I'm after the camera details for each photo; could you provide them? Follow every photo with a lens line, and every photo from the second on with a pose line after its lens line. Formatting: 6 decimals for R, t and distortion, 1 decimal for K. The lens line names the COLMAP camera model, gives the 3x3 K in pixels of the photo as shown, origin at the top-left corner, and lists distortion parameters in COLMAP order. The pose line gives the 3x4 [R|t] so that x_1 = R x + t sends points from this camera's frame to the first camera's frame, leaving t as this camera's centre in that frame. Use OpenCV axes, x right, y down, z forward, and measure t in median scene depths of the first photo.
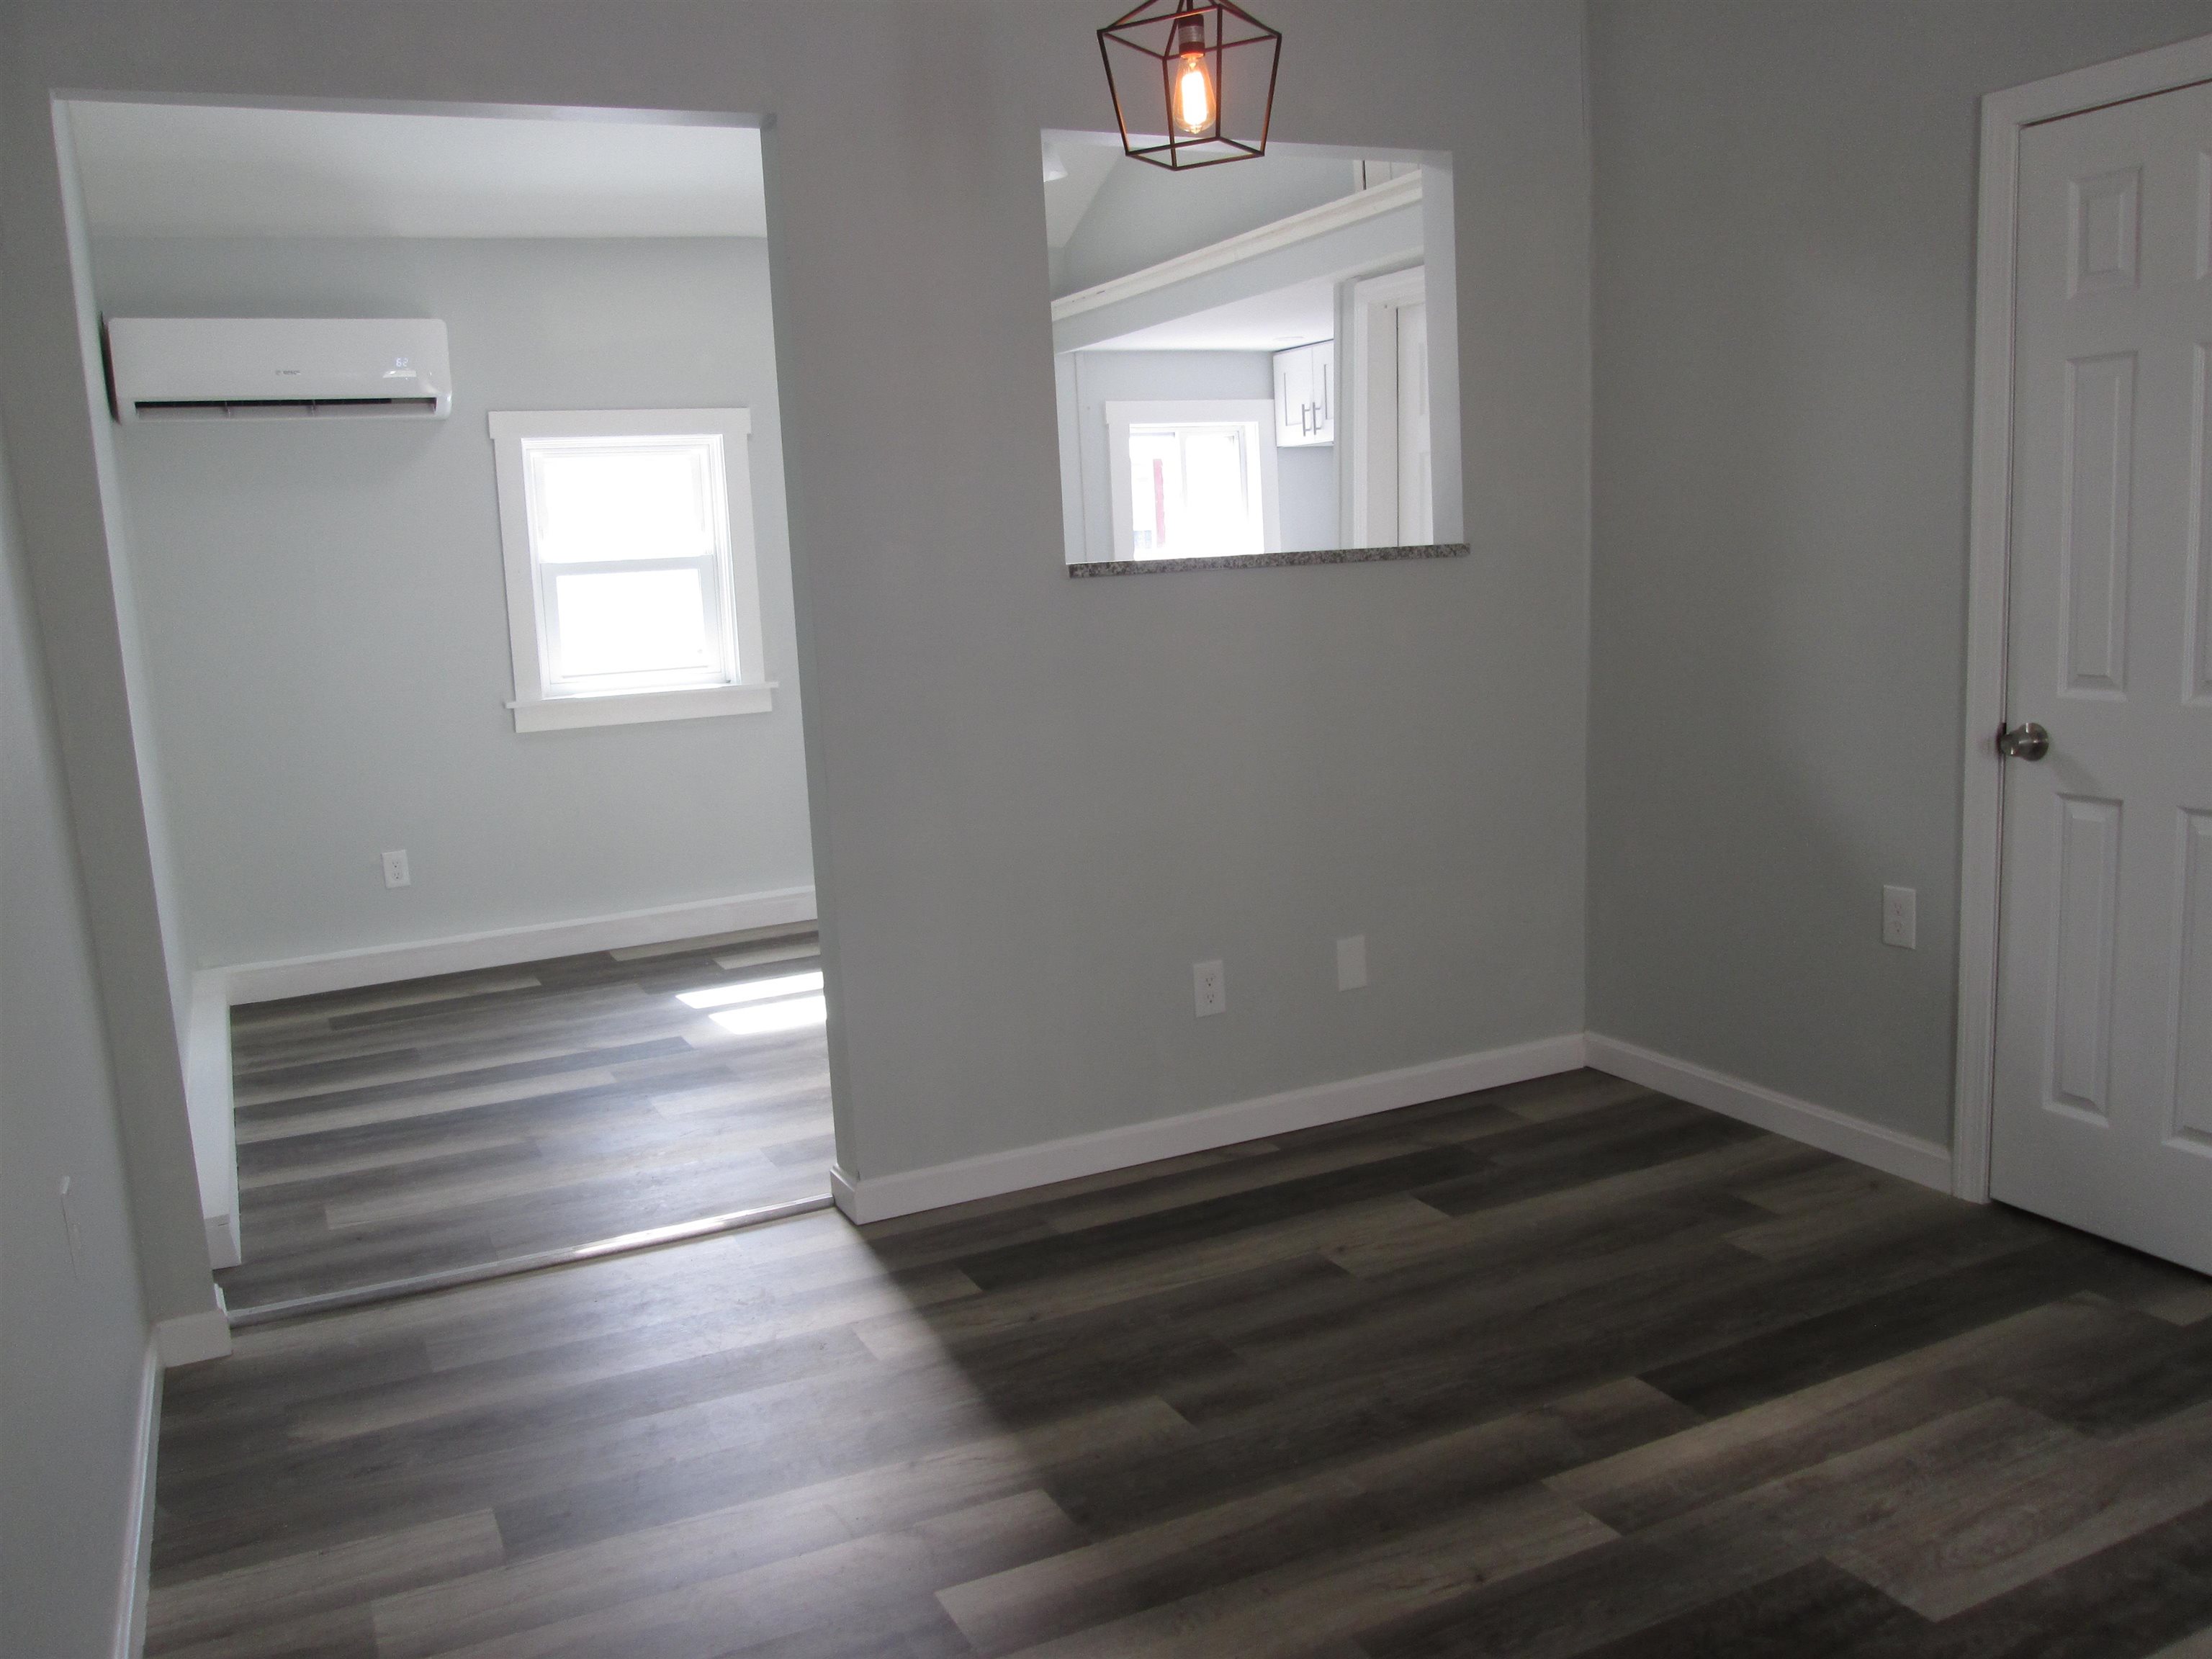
lens RADIAL K [[1832.2, 0, 1109.9], [0, 1832.2, 828.7], [0, 0, 1]] dist [-0.054729, 0.030467]
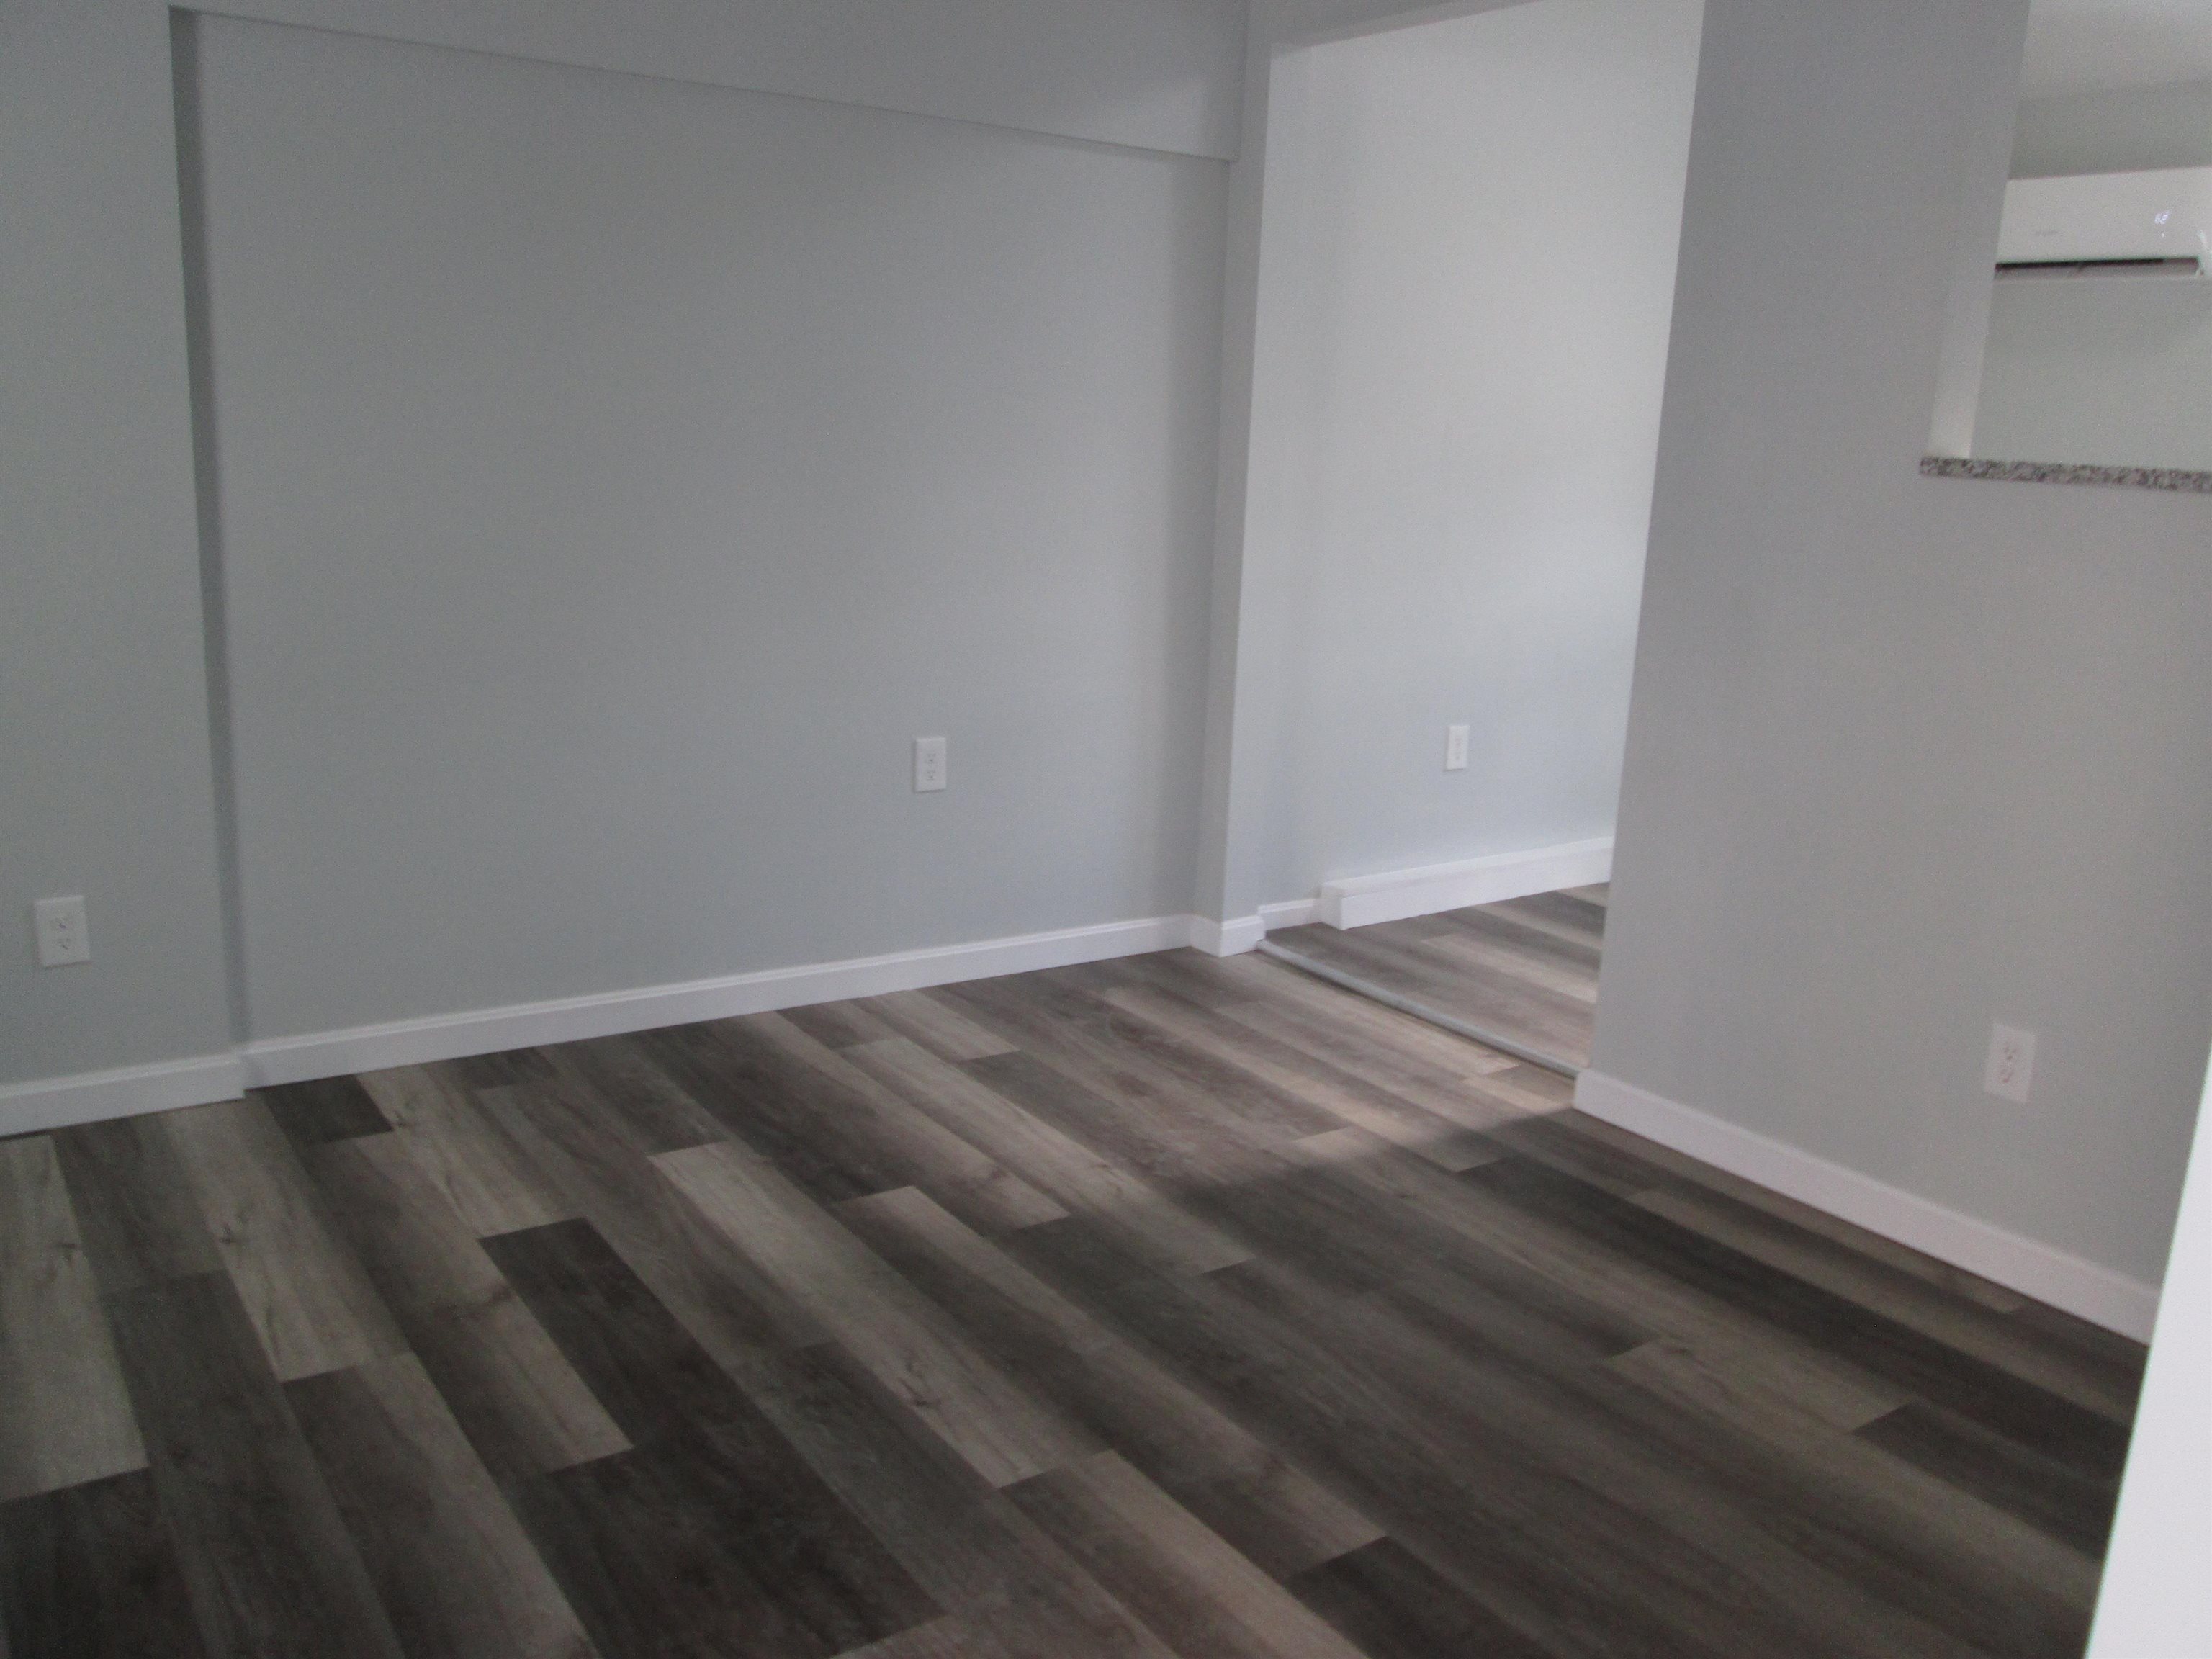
lens RADIAL K [[1832.2, 0, 1110.5], [0, 1832.2, 826.2], [0, 0, 1]] dist [-0.054729, 0.030467]
pose [[0.151990, 0.267761, -0.951422, 0.661087], [-0.205724, 0.950093, 0.234523, -0.097371], [0.966735, 0.160085, 0.199489, 0.498130]]
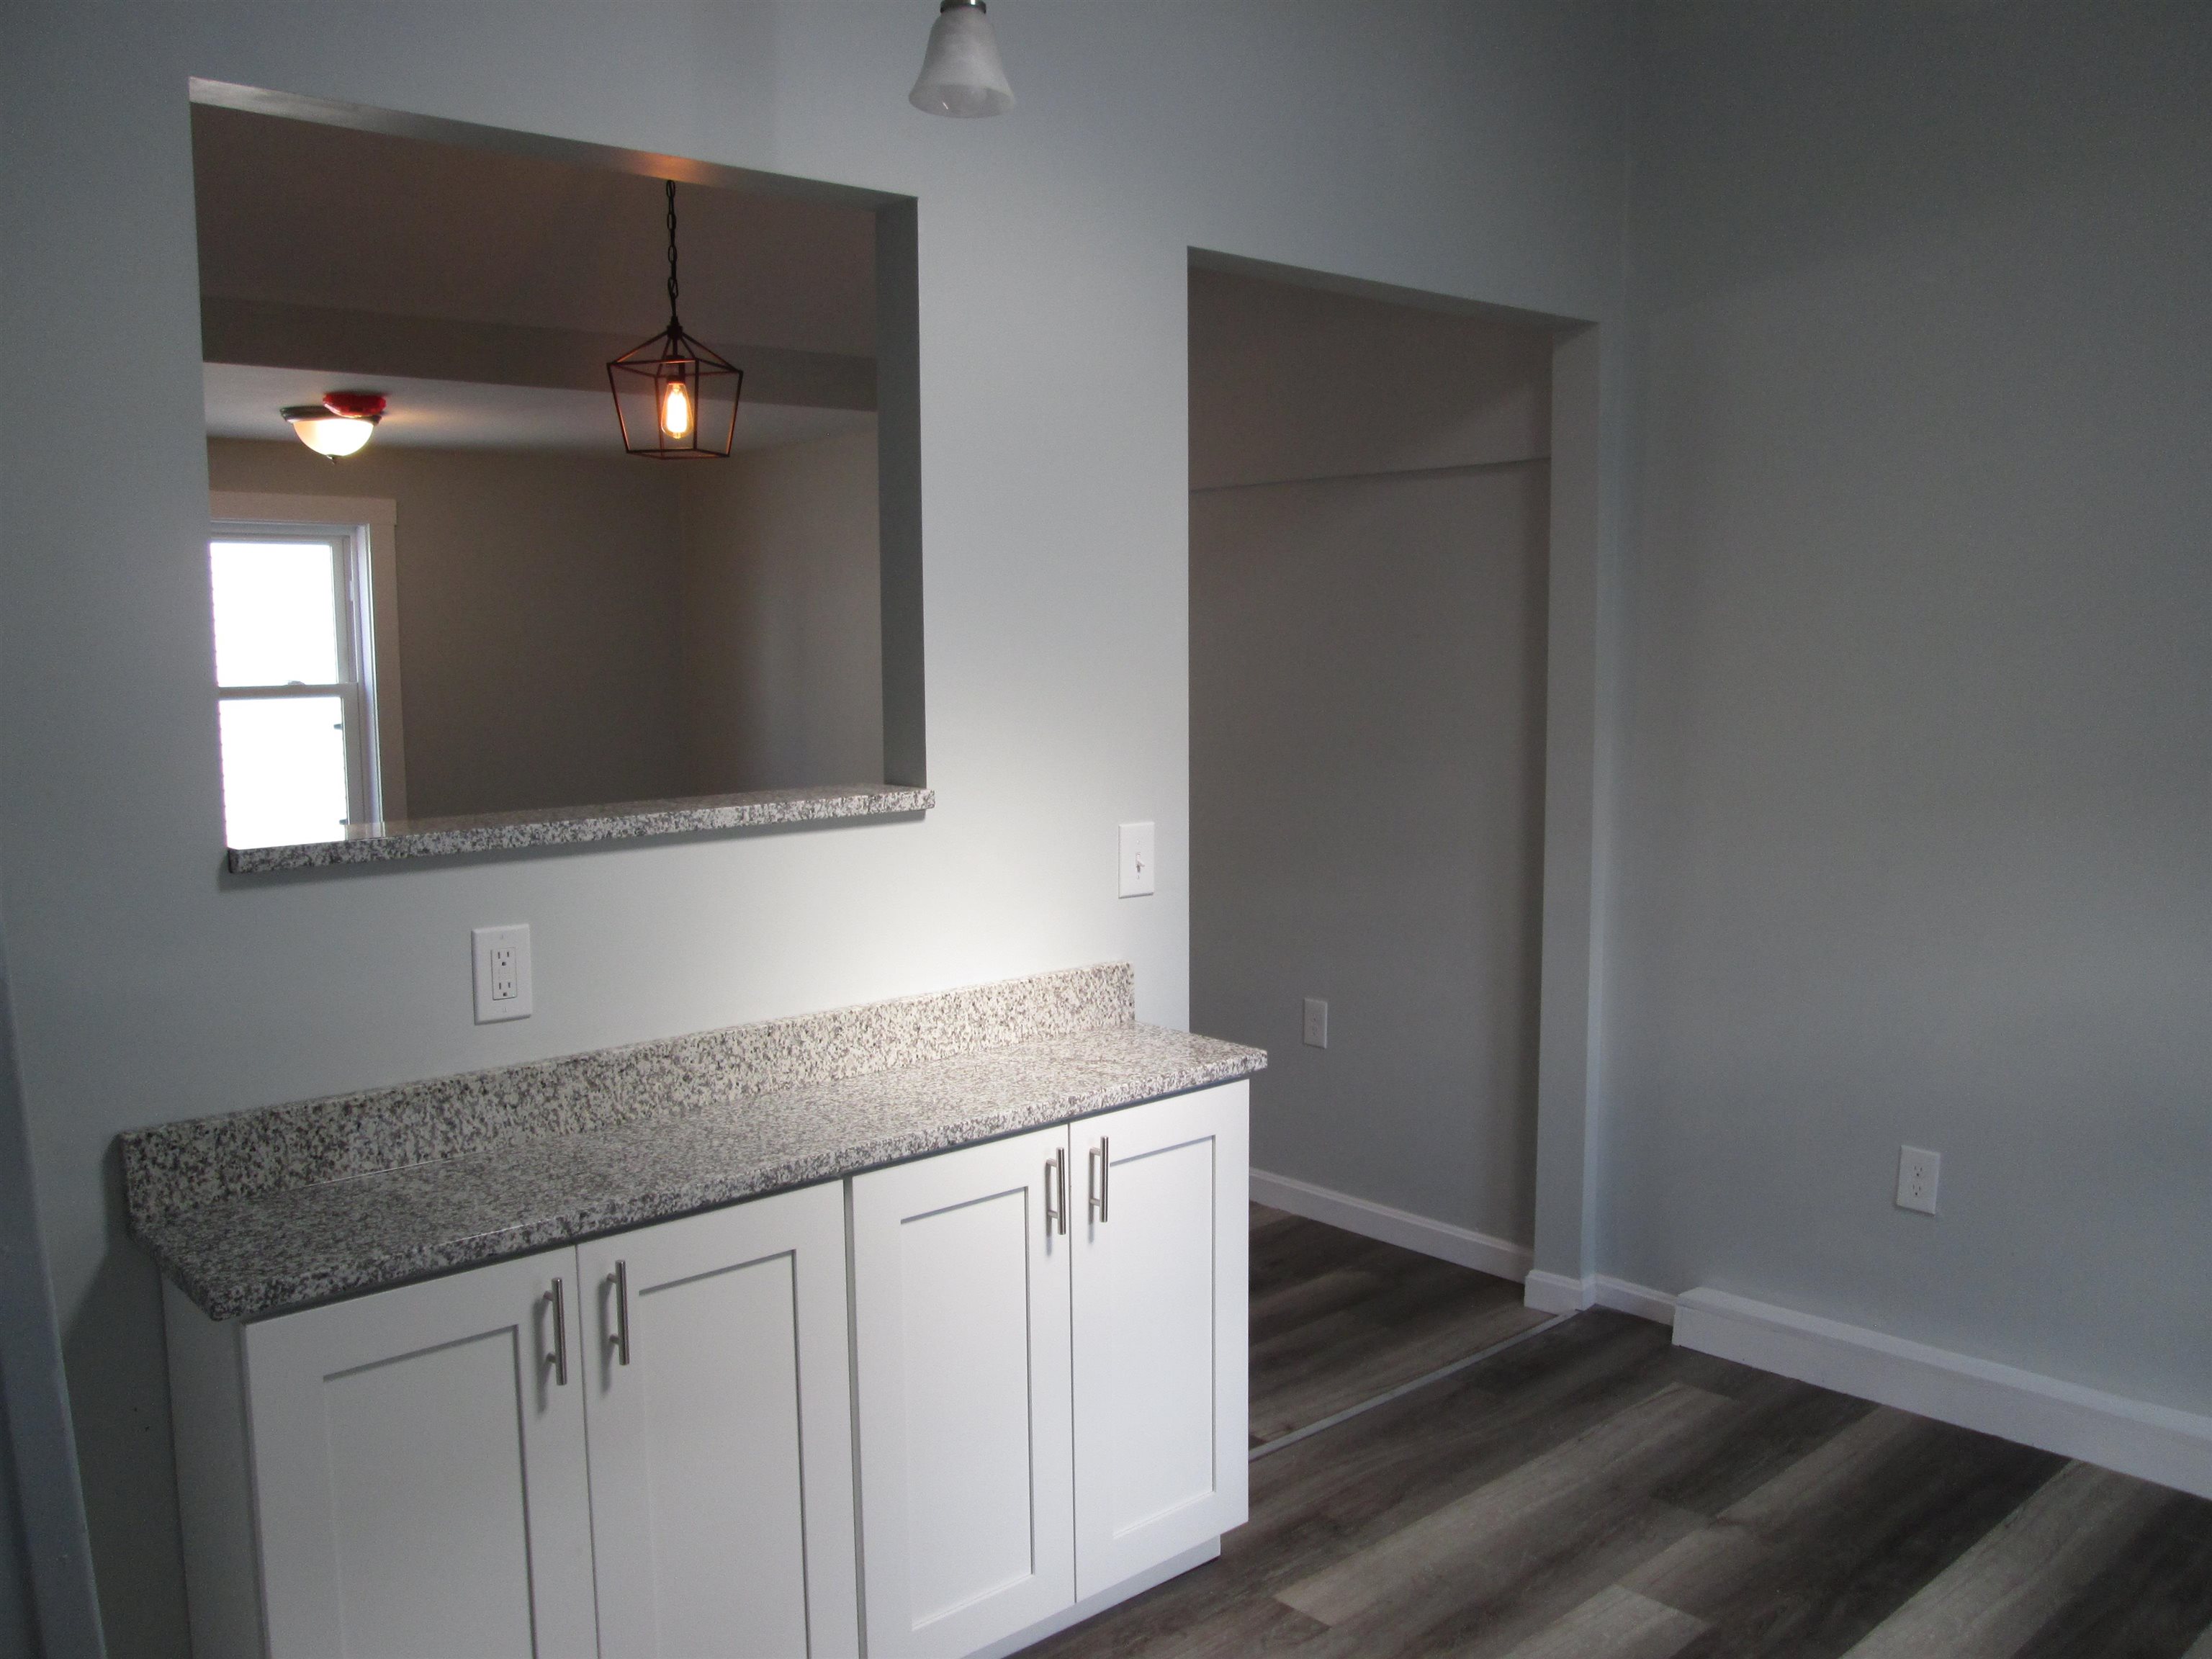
lens RADIAL K [[1832.2, 0, 1130.0], [0, 1832.2, 826.5], [0, 0, 1]] dist [-0.054729, 0.030467]
pose [[-0.958405, 0.091070, -0.270493, 0.077034], [0.015425, 0.962869, 0.269527, -0.309592], [0.284995, 0.254143, -0.924223, 1.626086]]
